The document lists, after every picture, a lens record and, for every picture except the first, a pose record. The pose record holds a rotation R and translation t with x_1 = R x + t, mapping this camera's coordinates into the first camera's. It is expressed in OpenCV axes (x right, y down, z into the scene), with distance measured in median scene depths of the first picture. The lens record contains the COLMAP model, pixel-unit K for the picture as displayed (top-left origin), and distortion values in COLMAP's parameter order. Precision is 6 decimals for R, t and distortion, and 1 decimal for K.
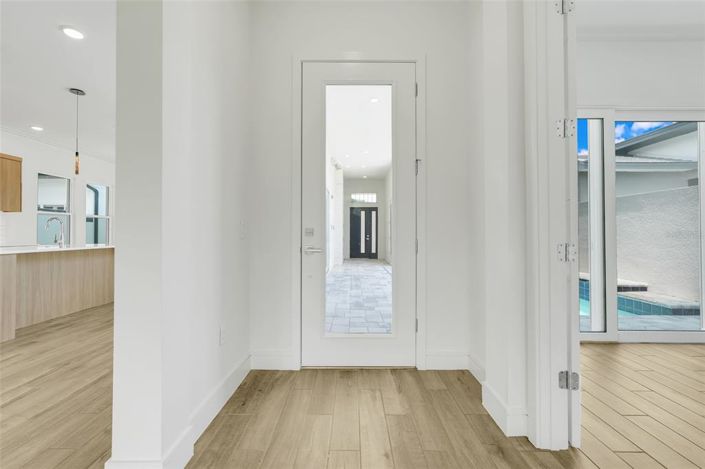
lens RADIAL K [[311.2, 0, 350.8], [0, 311.2, 233.9], [0, 0, 1]] dist [-0.002131, 0.000741]
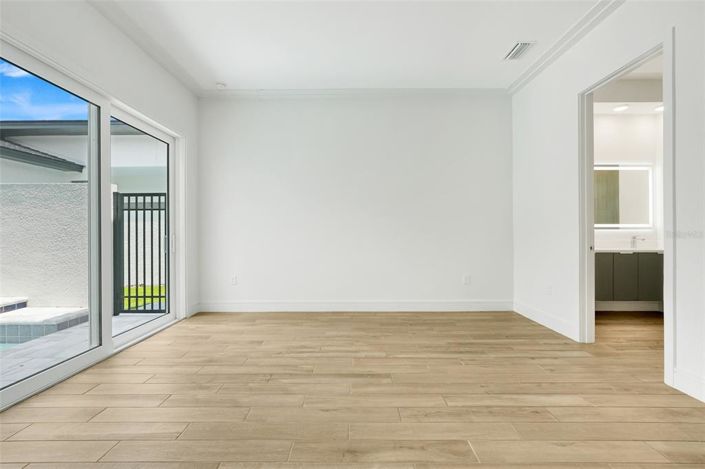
lens RADIAL K [[311.2, 0, 350.8], [0, 311.2, 233.9], [0, 0, 1]] dist [-0.002131, 0.000741]
pose [[0.010914, -0.001317, 0.999940, 0.069217], [0.001339, 0.999998, 0.001302, -0.000906], [-0.999940, 0.001325, 0.010916, 0.067132]]
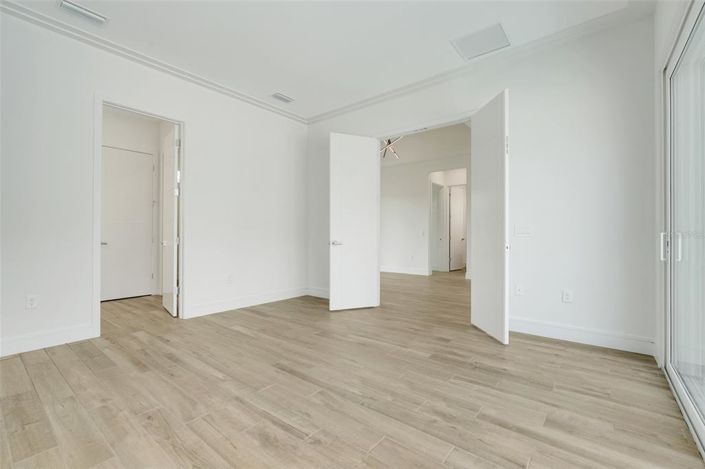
lens RADIAL K [[311.2, 0, 350.8], [0, 311.2, 233.9], [0, 0, 1]] dist [-0.002131, 0.000741]
pose [[-0.630587, -0.007812, -0.776079, 0.367367], [-0.000821, 0.999956, -0.009398, 0.002734], [0.776118, -0.005289, -0.630565, 0.204316]]
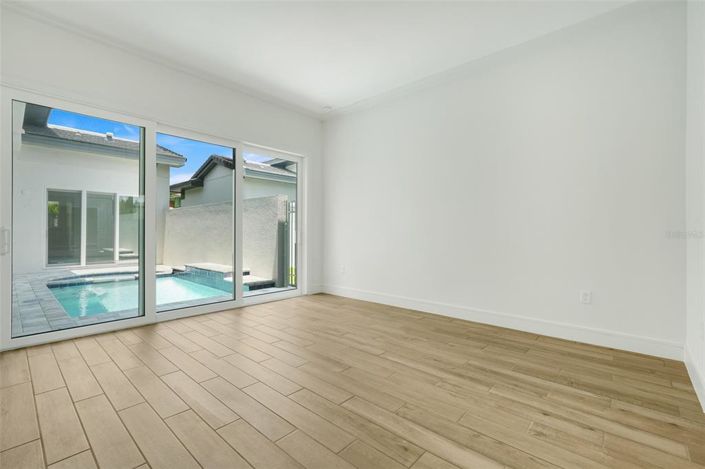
lens RADIAL K [[316.7, 0, 348.8], [0, 316.7, 231.3], [0, 0, 1]] dist [0.000232, 0.000539]
pose [[0.677170, 0.002020, 0.735824, 0.111287], [-0.003725, 0.999993, 0.000683, 0.000453], [-0.735818, -0.003203, 0.677172, -0.079279]]
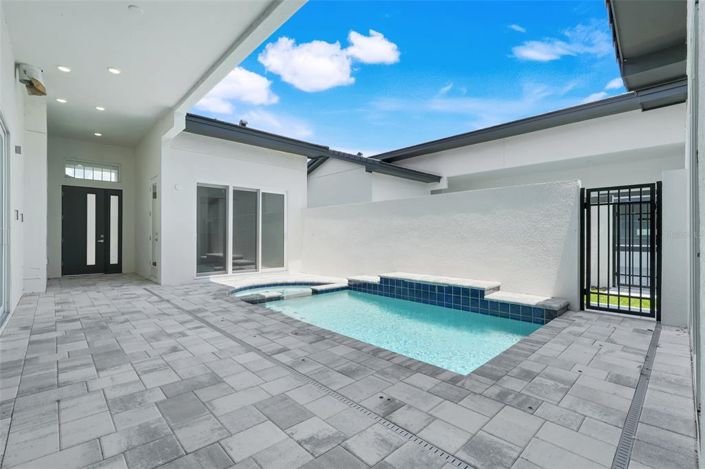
lens RADIAL K [[320.8, 0, 356.0], [0, 320.8, 237.3], [0, 0, 1]] dist [-0.001494, 0.000446]
pose [[0.723424, -0.003318, 0.690396, -0.020871], [-0.000446, 0.999986, 0.005273, 0.006294], [-0.690404, -0.004122, 0.723412, 0.247536]]
